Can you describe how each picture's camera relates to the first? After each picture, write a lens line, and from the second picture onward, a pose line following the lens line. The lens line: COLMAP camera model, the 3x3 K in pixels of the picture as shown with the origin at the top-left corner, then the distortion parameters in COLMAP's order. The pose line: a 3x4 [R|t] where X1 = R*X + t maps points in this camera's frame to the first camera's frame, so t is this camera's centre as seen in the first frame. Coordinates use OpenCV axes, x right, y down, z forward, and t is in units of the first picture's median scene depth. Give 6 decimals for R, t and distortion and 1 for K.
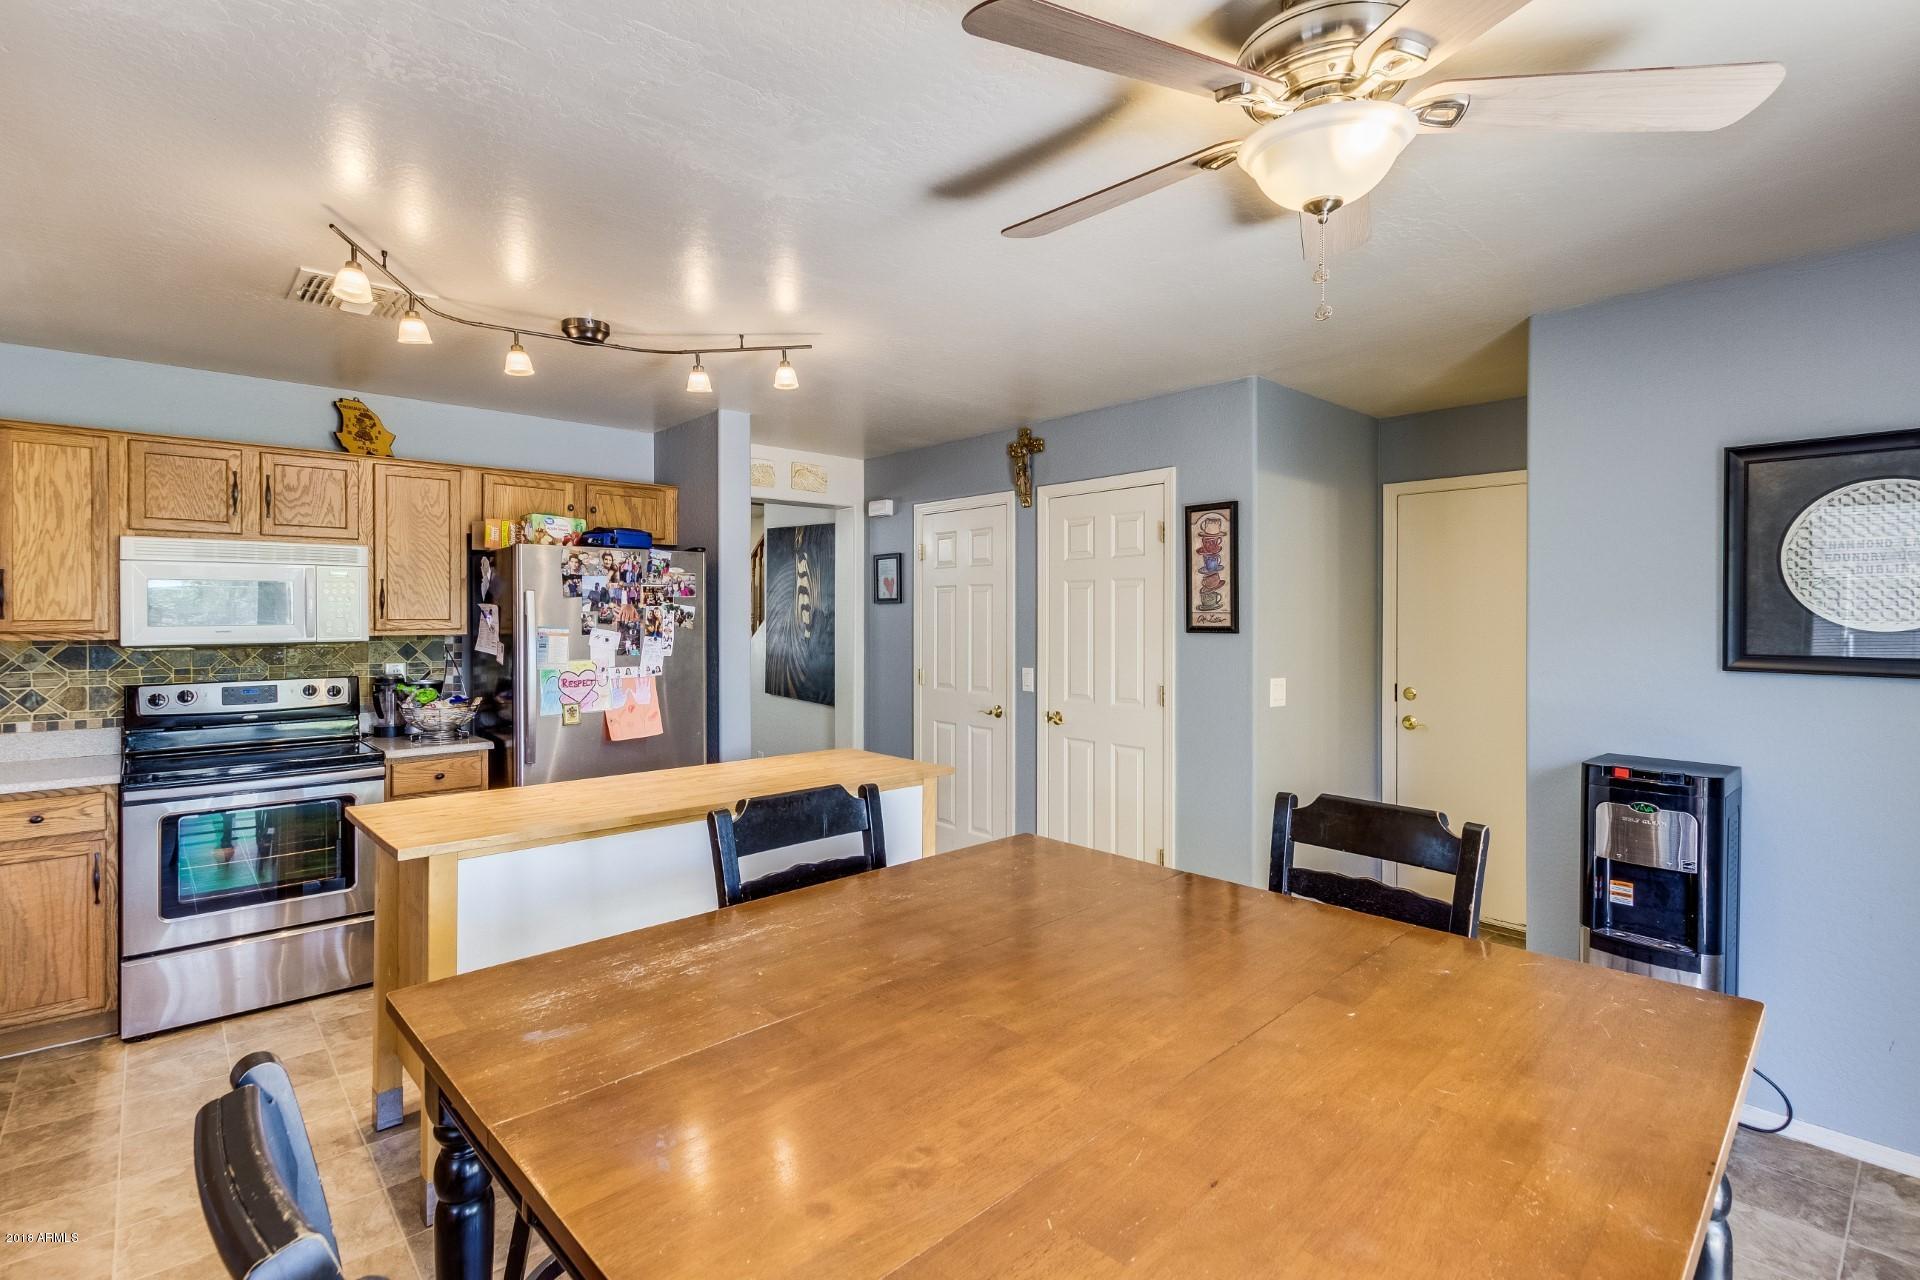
lens RADIAL K [[909.8, 0, 951.5], [0, 909.8, 628.5], [0, 0, 1]] dist [-0.001293, -0.001040]
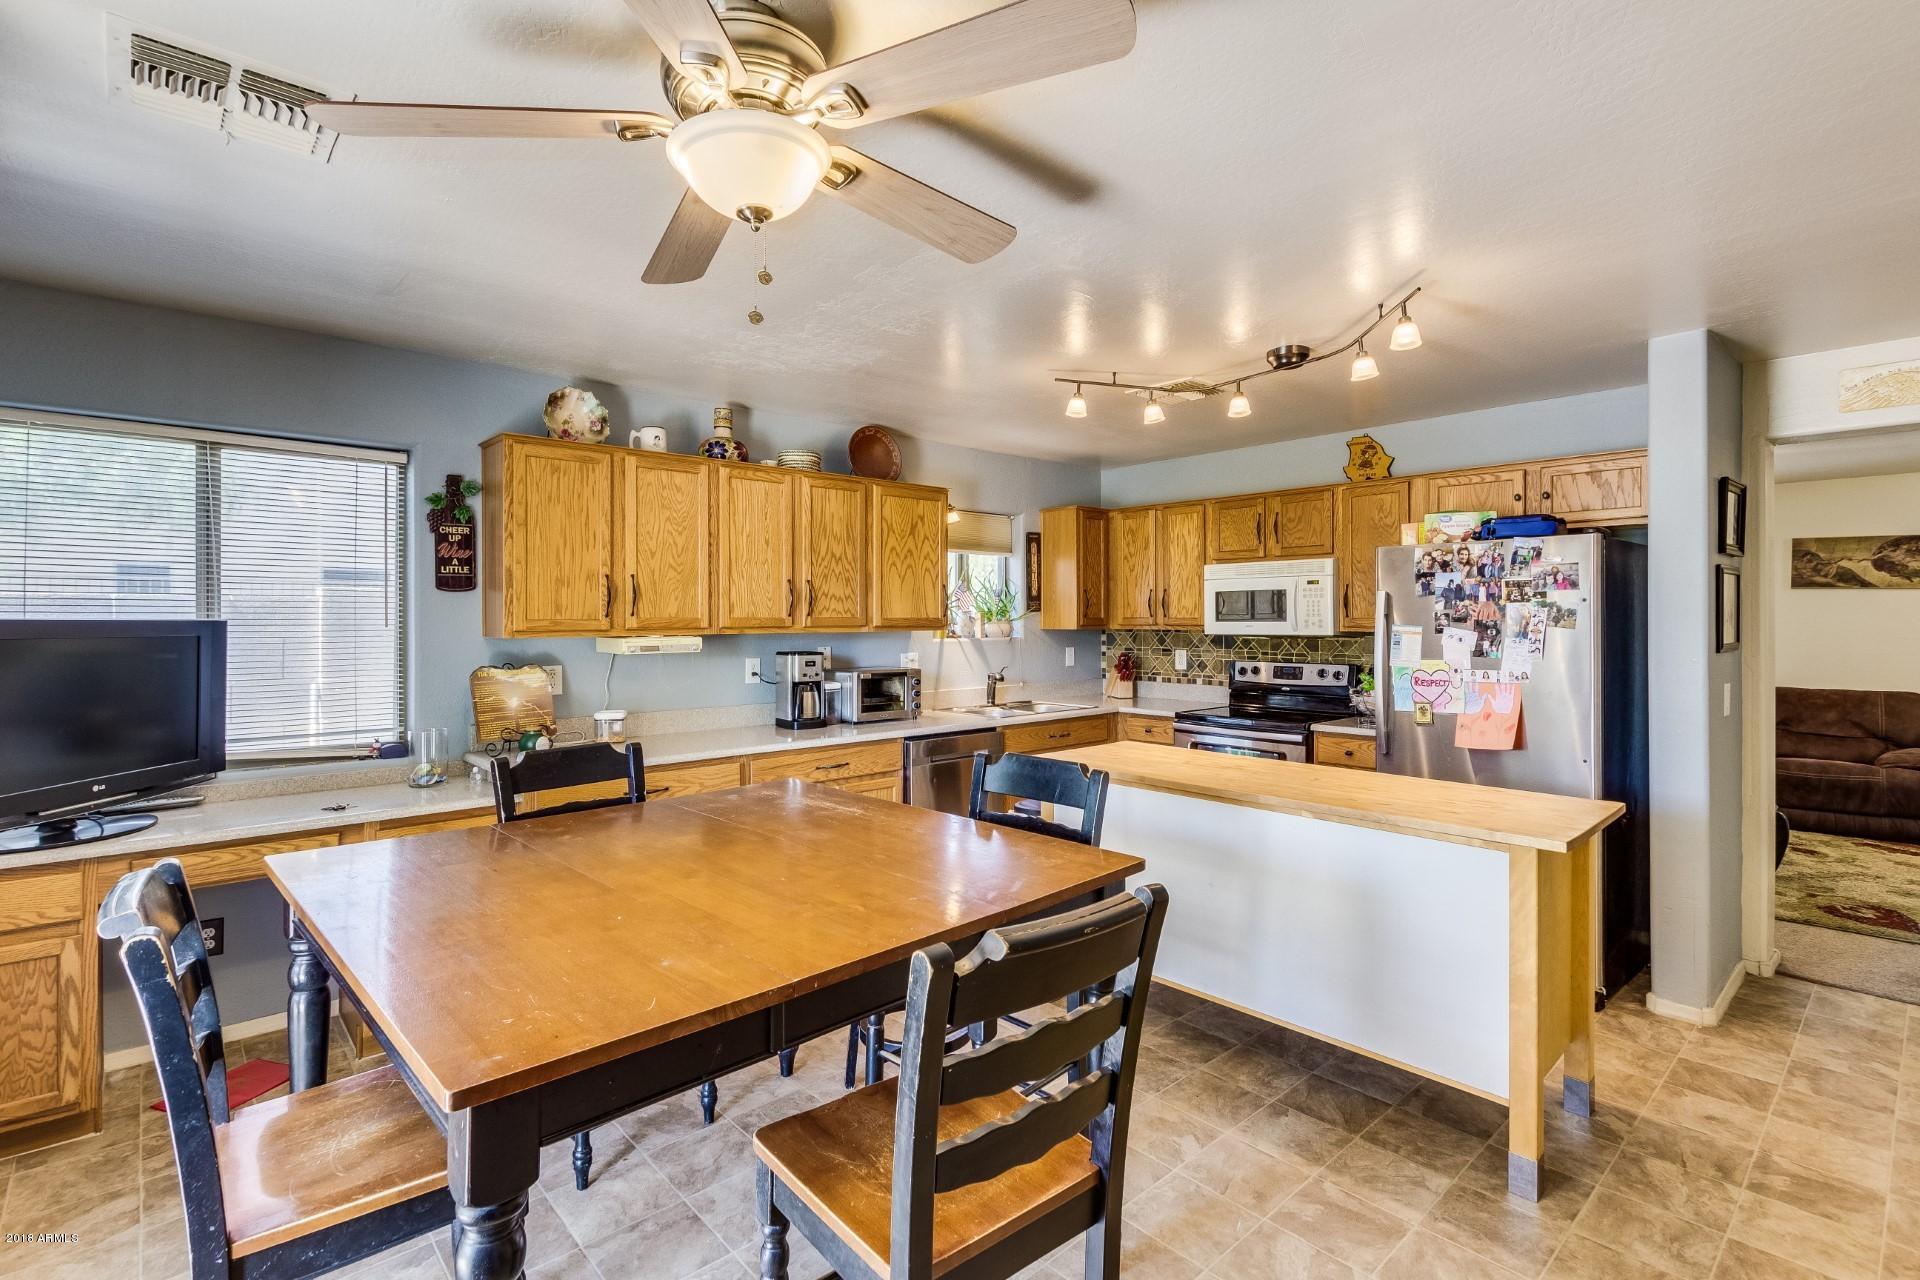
lens RADIAL K [[909.8, 0, 965.7], [0, 909.8, 625.1], [0, 0, 1]] dist [-0.001293, -0.001040]
pose [[-0.007441, 0.007828, -0.999942, 0.569869], [-0.013373, 0.999879, 0.007927, -0.003100], [0.999883, 0.013431, -0.007336, 0.493868]]
